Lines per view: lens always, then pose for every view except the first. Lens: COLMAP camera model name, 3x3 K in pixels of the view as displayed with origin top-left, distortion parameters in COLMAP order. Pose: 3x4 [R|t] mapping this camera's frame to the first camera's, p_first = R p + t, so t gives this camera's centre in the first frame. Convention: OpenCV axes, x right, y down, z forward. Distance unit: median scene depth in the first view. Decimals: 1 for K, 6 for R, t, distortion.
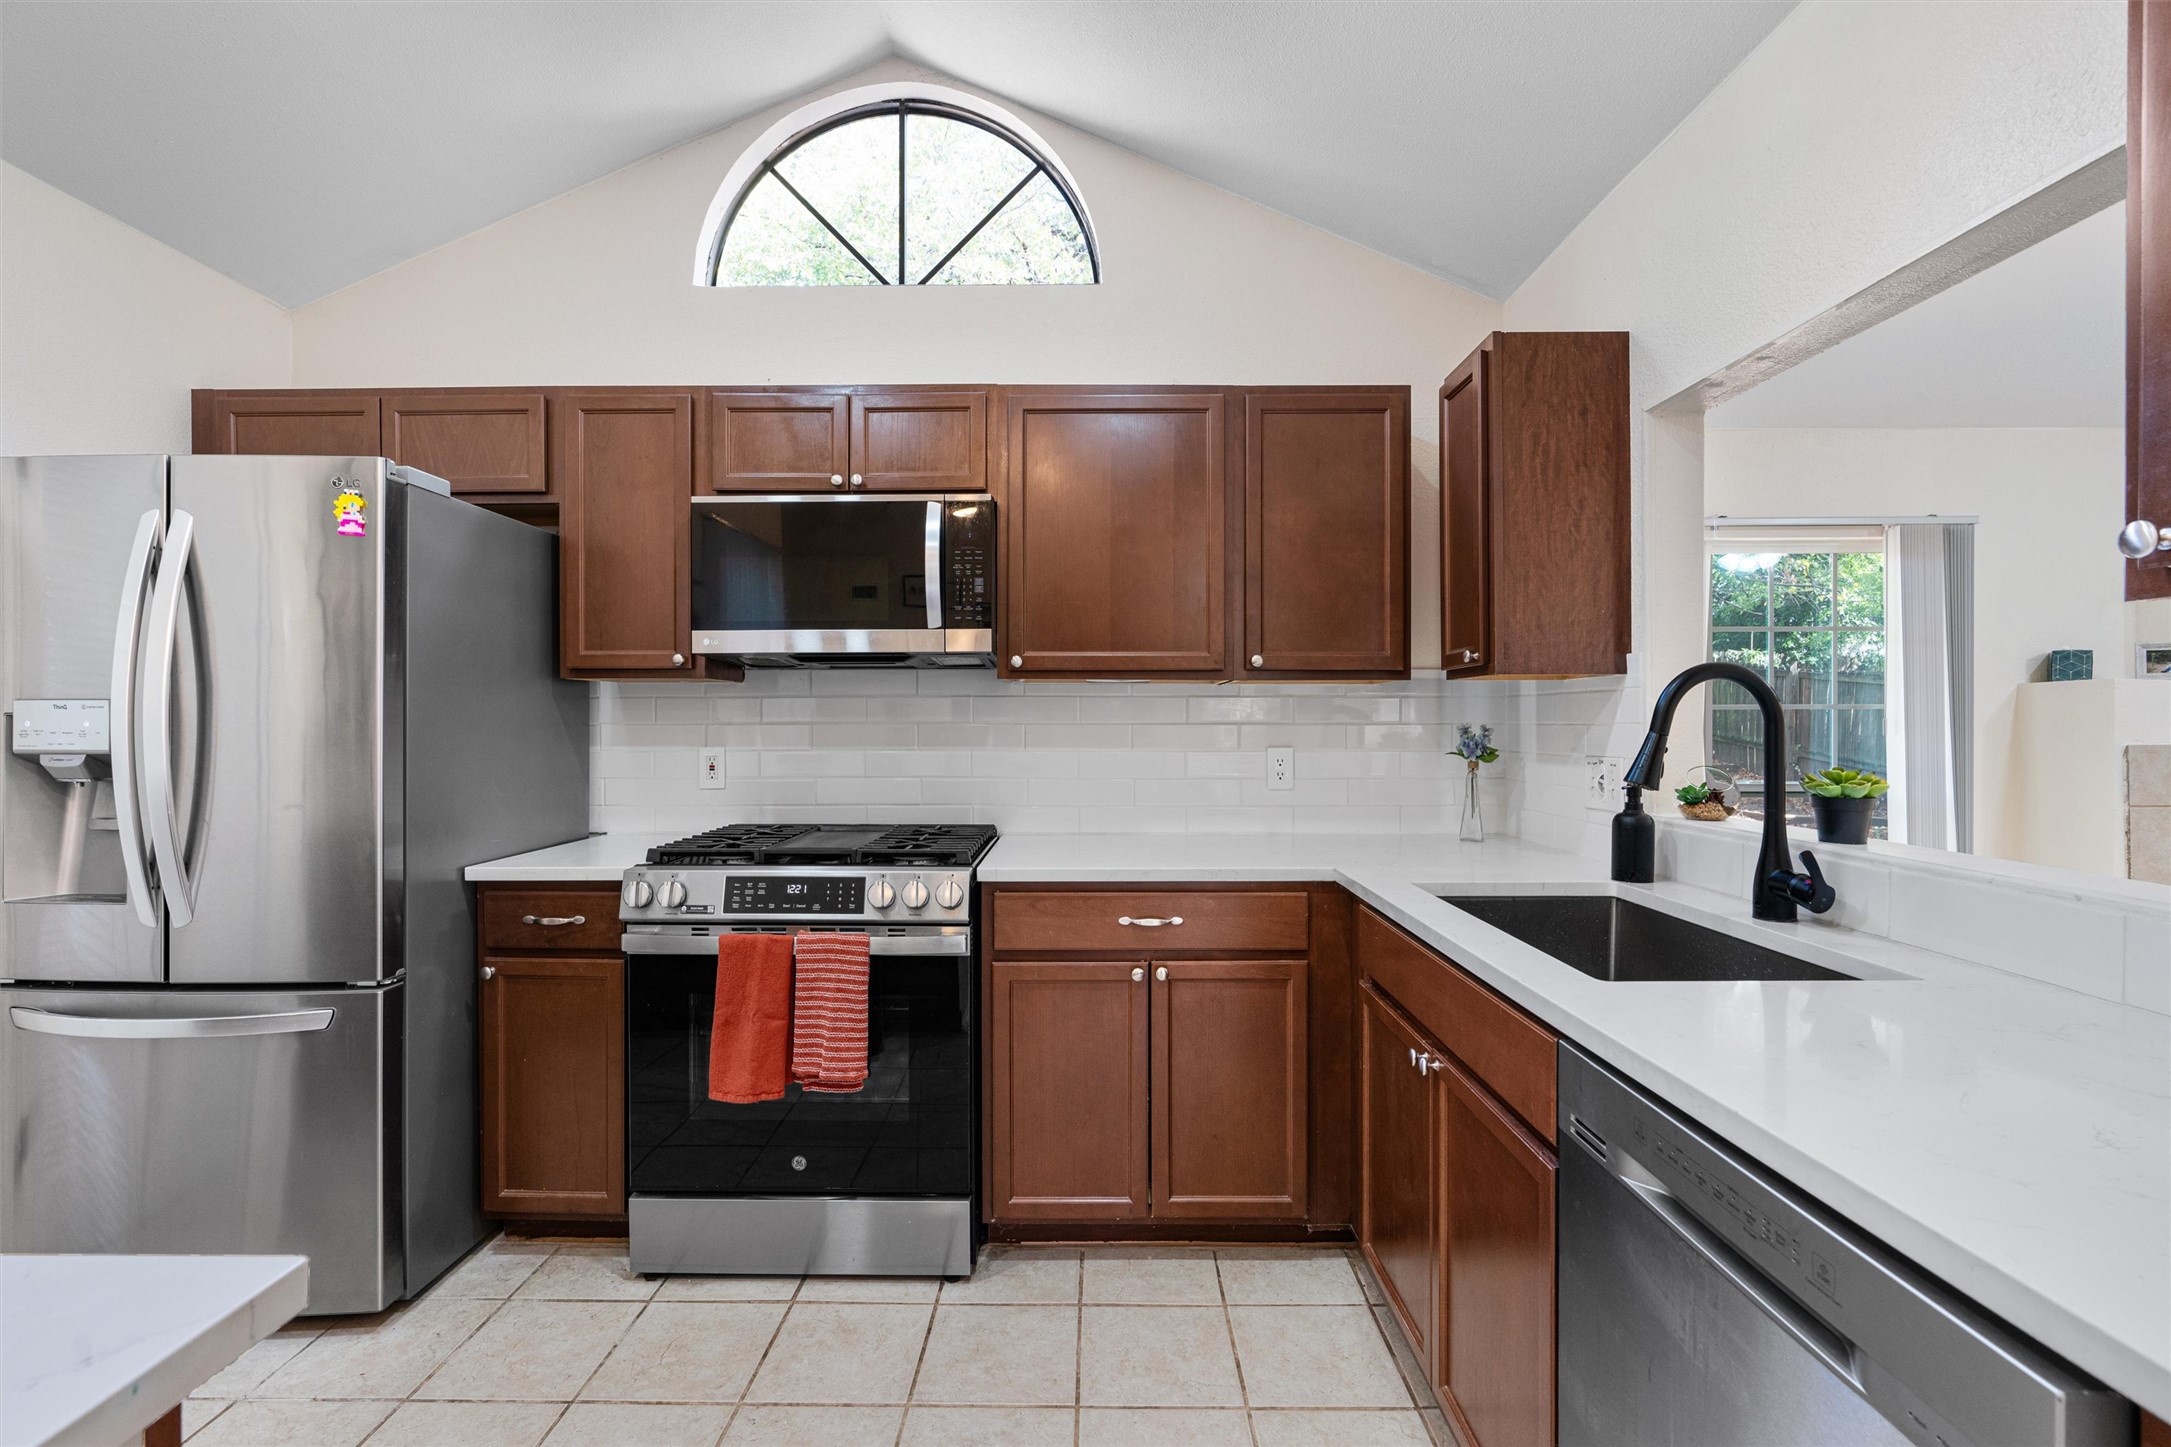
lens RADIAL K [[974.6, 0, 1091.0], [0, 974.6, 719.6], [0, 0, 1]] dist [-0.015556, 0.005233]
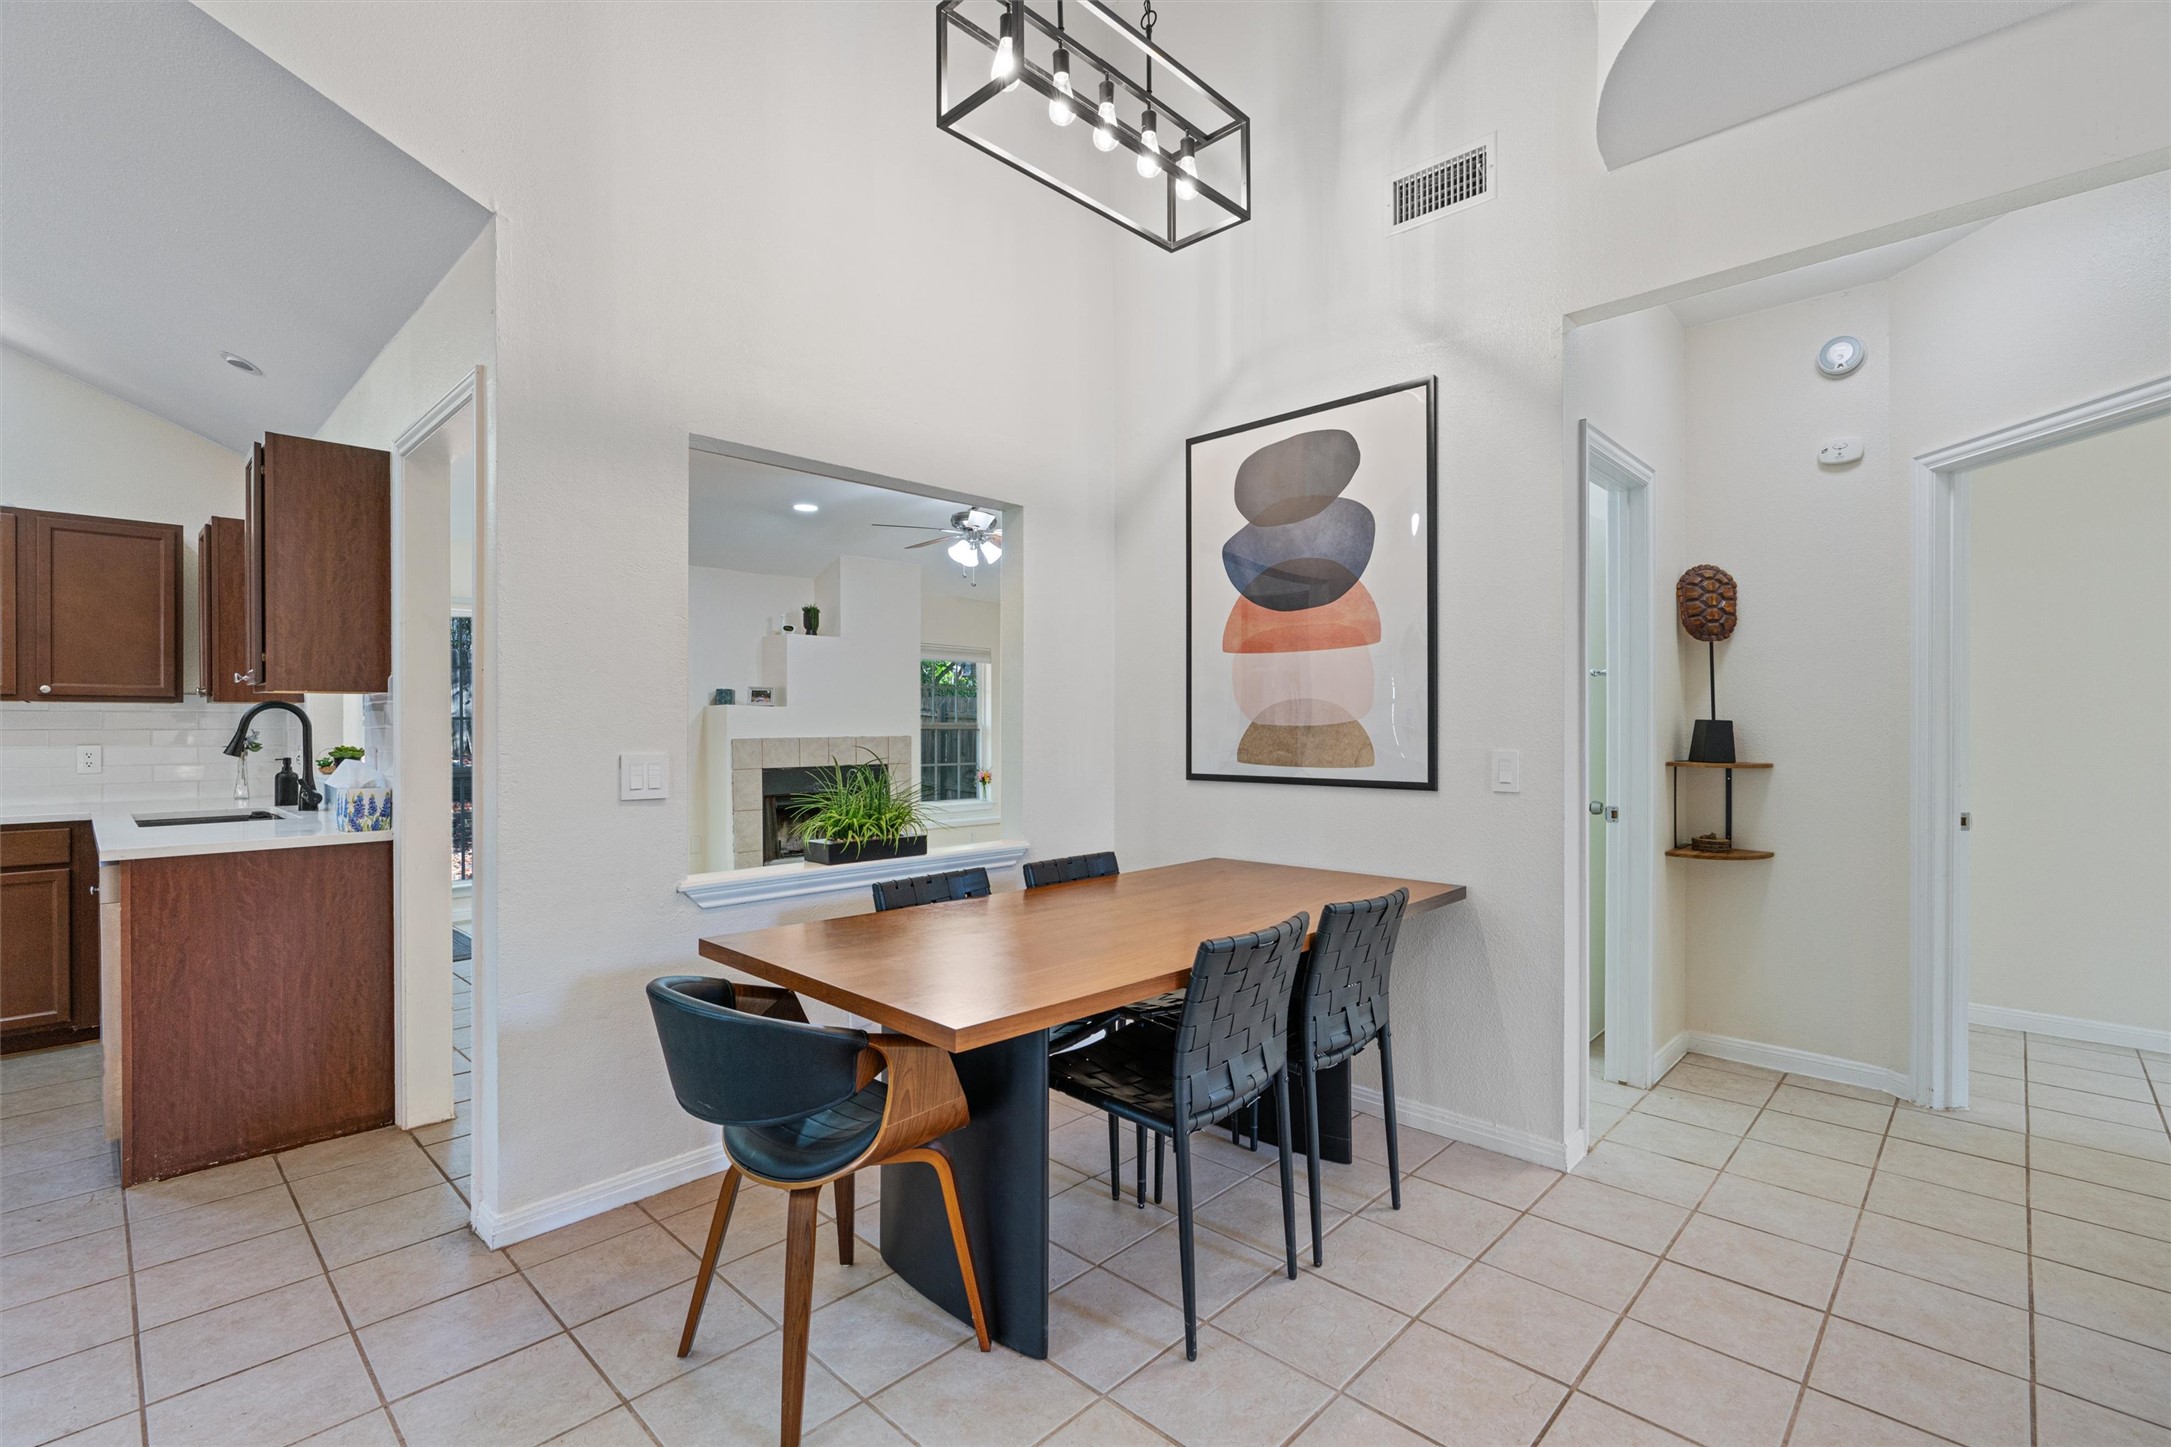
lens RADIAL K [[974.6, 0, 1091.0], [0, 974.6, 719.6], [0, 0, 1]] dist [-0.015556, 0.005233]
pose [[0.683590, 0.002087, 0.729863, 0.211371], [0.004478, 0.999965, -0.007053, 0.008399], [-0.729853, 0.008090, 0.683557, -1.445749]]
